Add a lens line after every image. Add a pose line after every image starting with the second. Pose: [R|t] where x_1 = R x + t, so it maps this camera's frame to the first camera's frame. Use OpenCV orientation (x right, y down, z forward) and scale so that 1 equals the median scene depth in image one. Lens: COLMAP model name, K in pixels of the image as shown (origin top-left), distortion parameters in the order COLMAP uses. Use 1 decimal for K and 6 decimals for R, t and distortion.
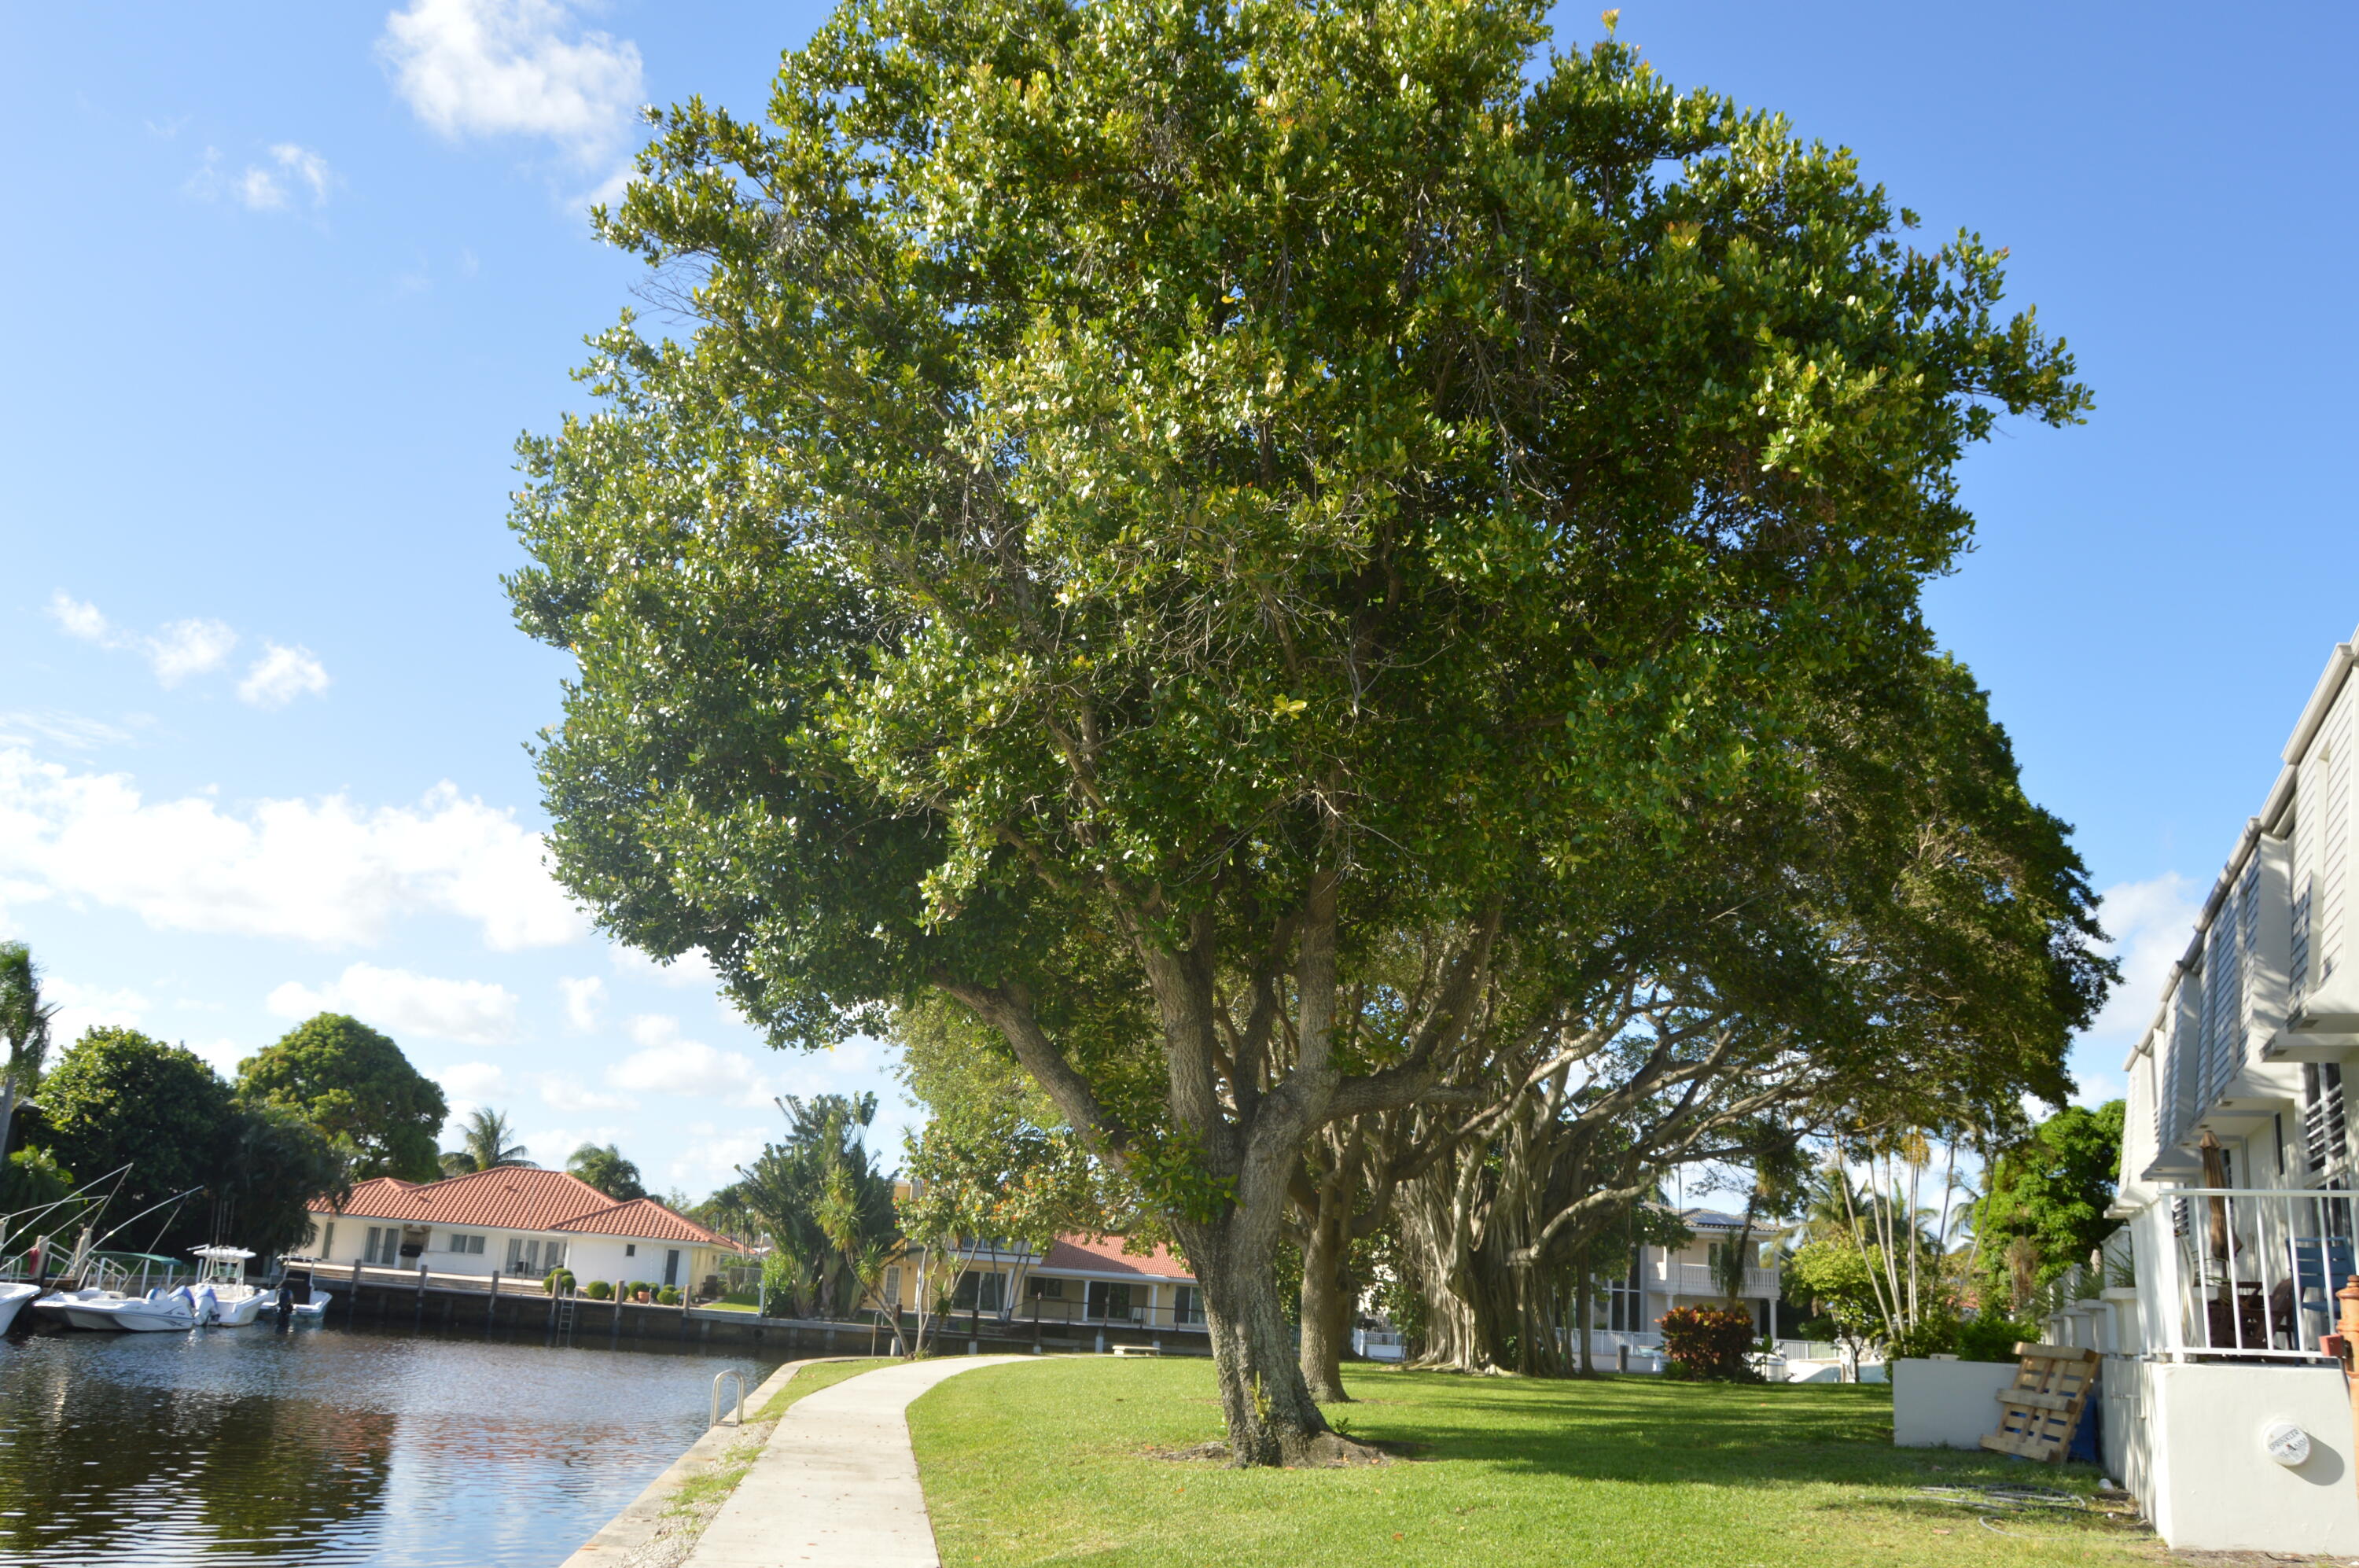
lens RADIAL K [[1875.1, 0, 1179.5], [0, 1875.1, 784.0], [0, 0, 1]] dist [-0.101429, 0.045060]
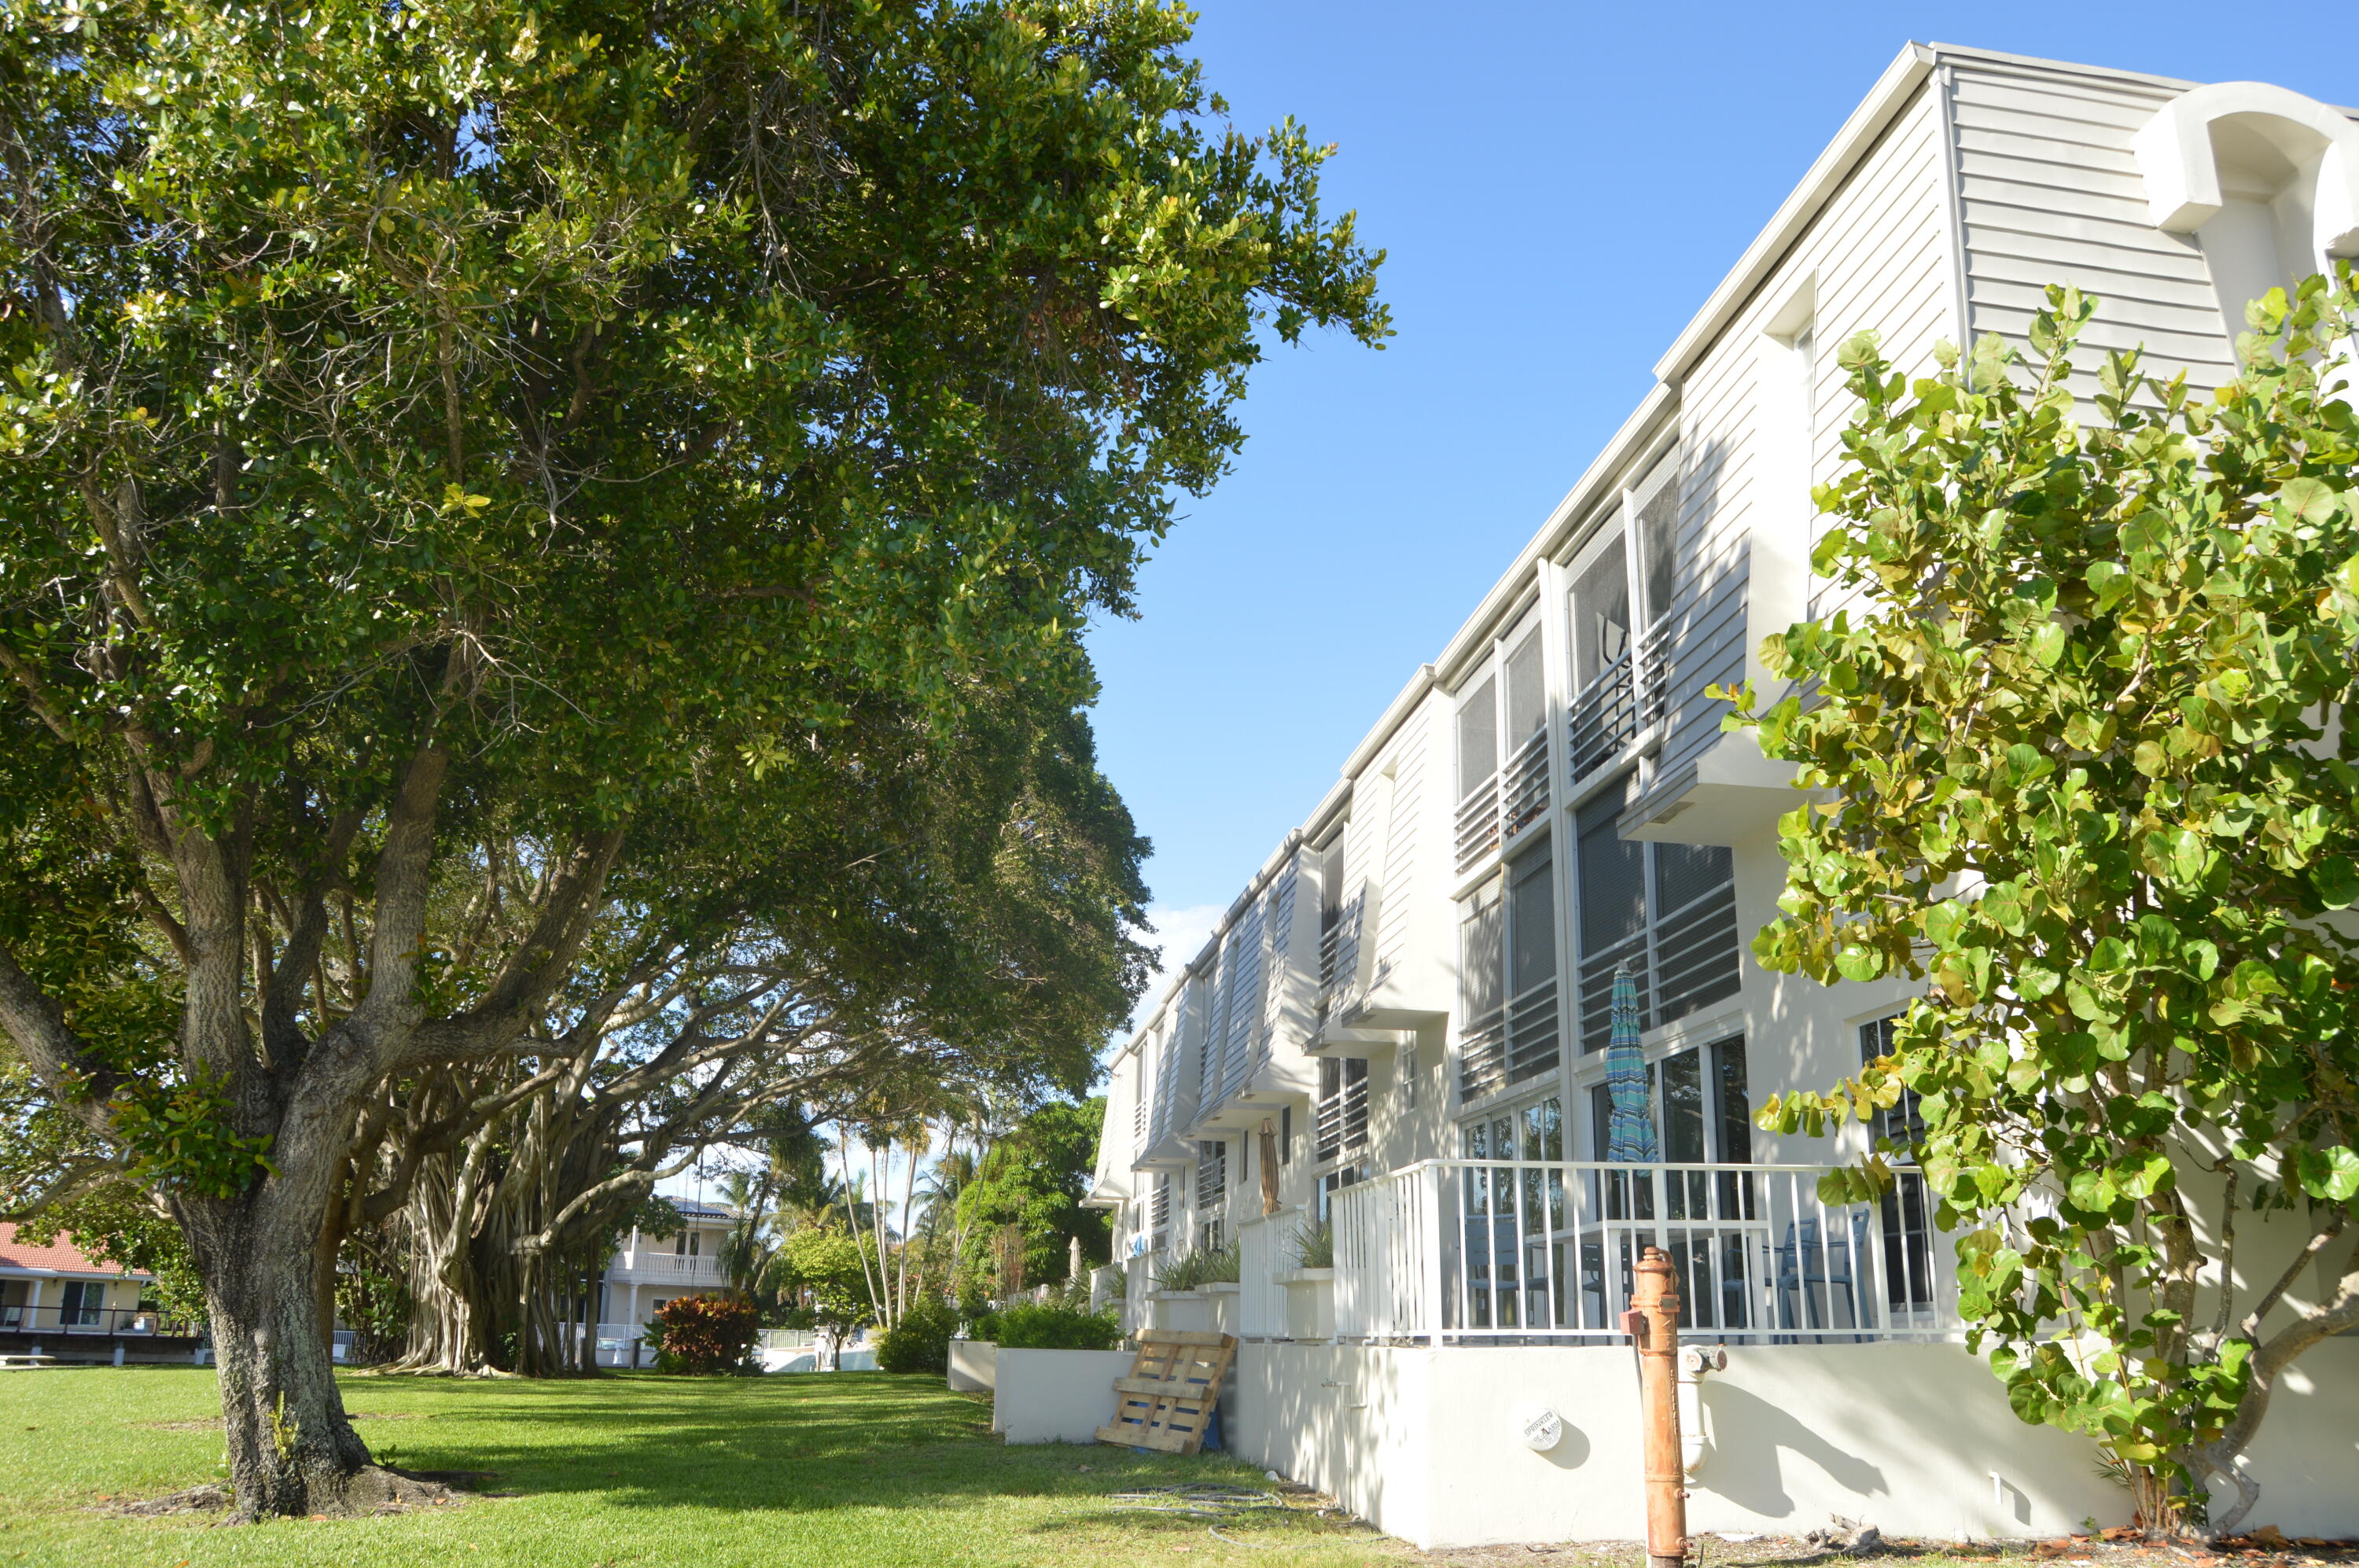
lens RADIAL K [[1866.4, 0, 1178.3], [0, 1866.4, 780.8], [0, 0, 1]] dist [-0.086547, 0.030410]
pose [[0.856451, 0.101678, 0.506117, -0.029303], [-0.103165, 0.994345, -0.025186, 0.029848], [-0.505816, -0.030643, 0.862097, 0.111920]]
